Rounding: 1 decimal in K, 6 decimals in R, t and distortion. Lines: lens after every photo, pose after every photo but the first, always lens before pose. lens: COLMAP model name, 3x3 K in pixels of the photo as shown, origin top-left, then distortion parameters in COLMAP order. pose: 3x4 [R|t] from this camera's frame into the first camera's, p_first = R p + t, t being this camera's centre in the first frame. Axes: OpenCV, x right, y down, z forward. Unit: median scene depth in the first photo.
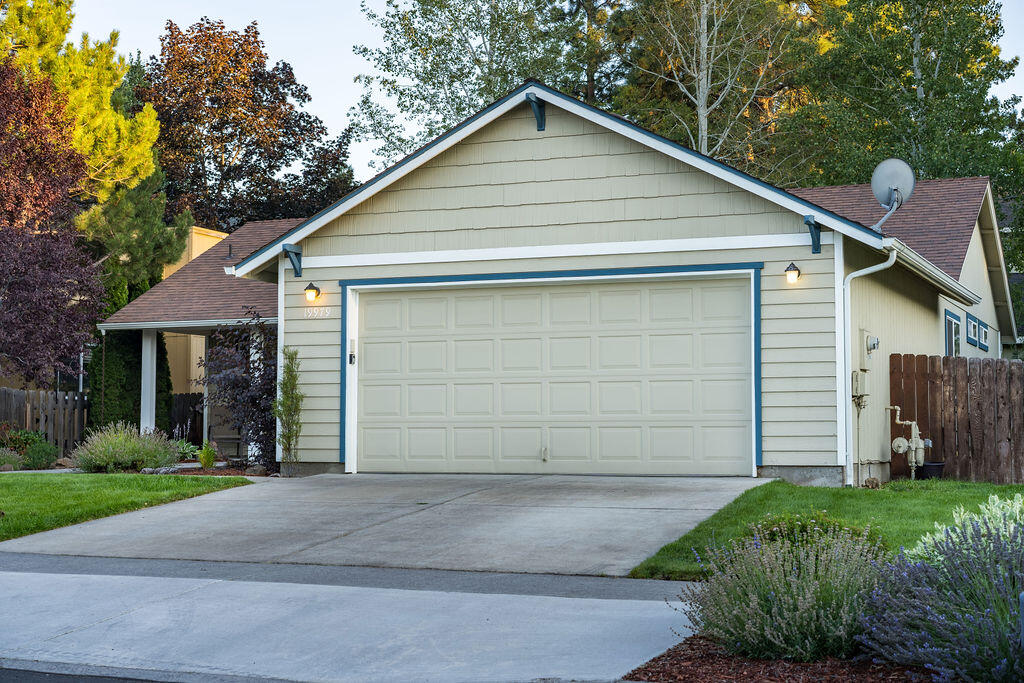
lens RADIAL K [[1593.5, 0, 514.9], [0, 1593.5, 338.5], [0, 0, 1]] dist [0.006268, 0.000000]
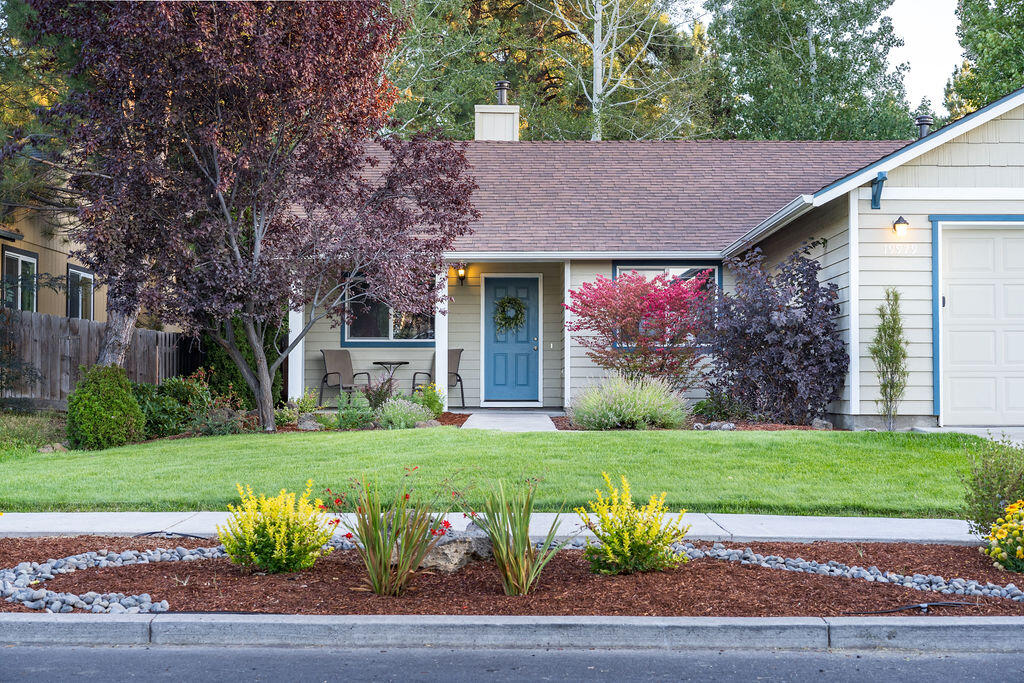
lens RADIAL K [[1593.5, 0, 512.2], [0, 1593.5, 341.8], [0, 0, 1]] dist [0.006268, 0.000000]
pose [[0.928443, 0.012147, 0.371277, -0.670761], [-0.023706, 0.999365, 0.026584, 0.017291], [-0.370718, -0.033484, 0.928142, 0.244481]]
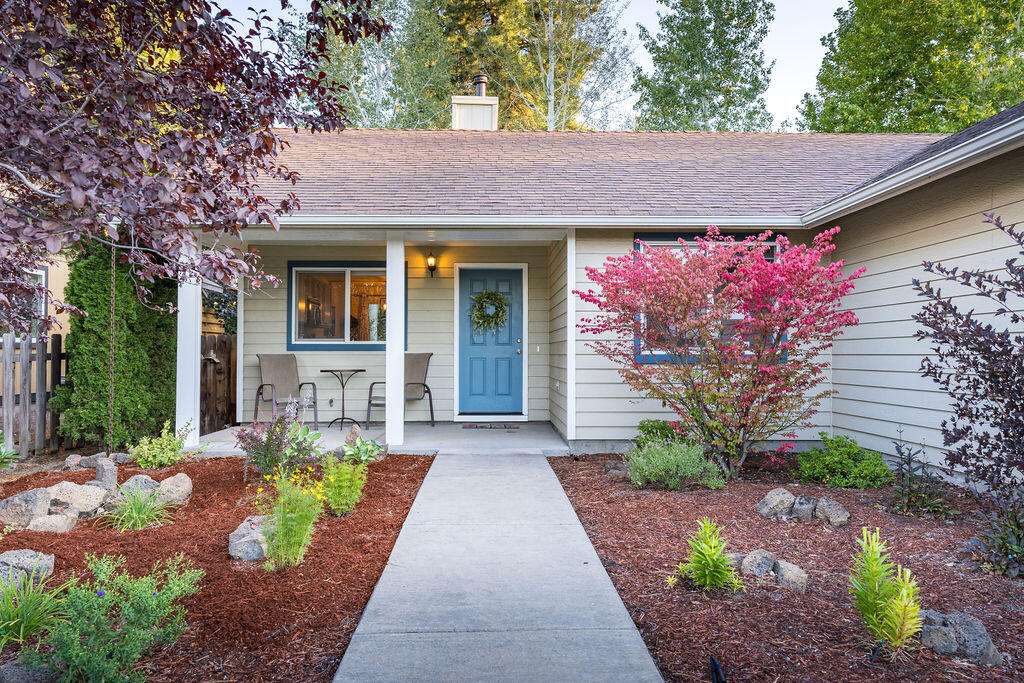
lens RADIAL K [[711.4, 0, 517.7], [0, 711.4, 349.9], [0, 0, 1]] dist [0.001186, -0.001269]
pose [[0.911079, 0.002578, 0.412224, -0.347808], [-0.025425, 0.998428, 0.049948, 0.032071], [-0.411447, -0.055988, 0.909712, 1.063635]]
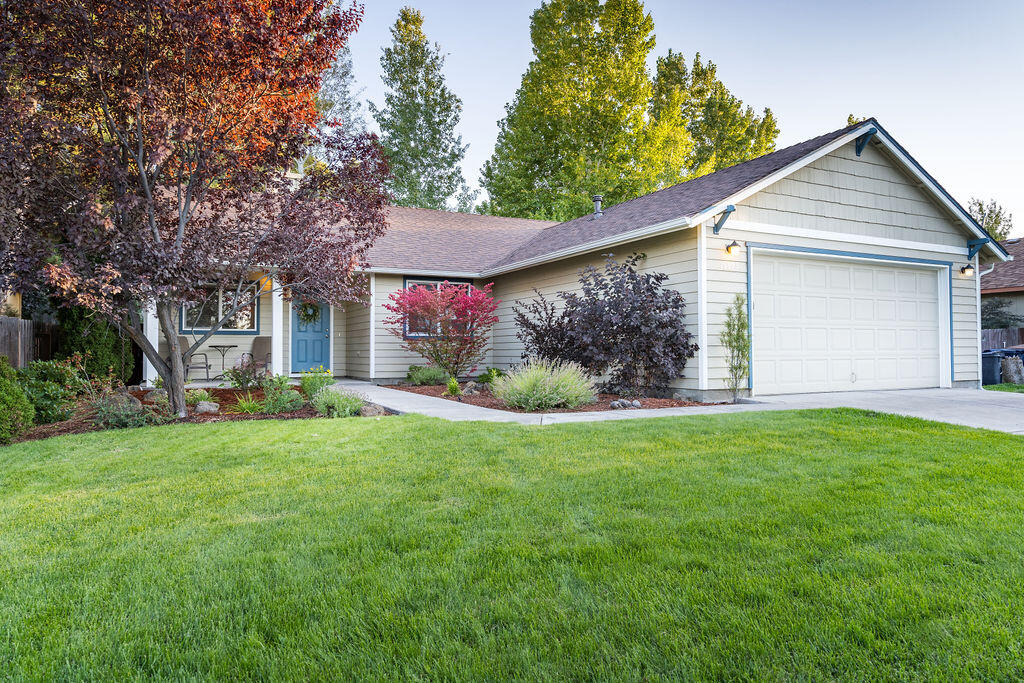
lens RADIAL K [[672.9, 0, 518.5], [0, 672.9, 341.1], [0, 0, 1]] dist [-0.004424, 0.000546]
pose [[0.656615, 0.011517, 0.754138, -0.622431], [-0.042596, 0.998854, 0.021833, 0.036964], [-0.753023, -0.046459, 0.656353, 0.790499]]
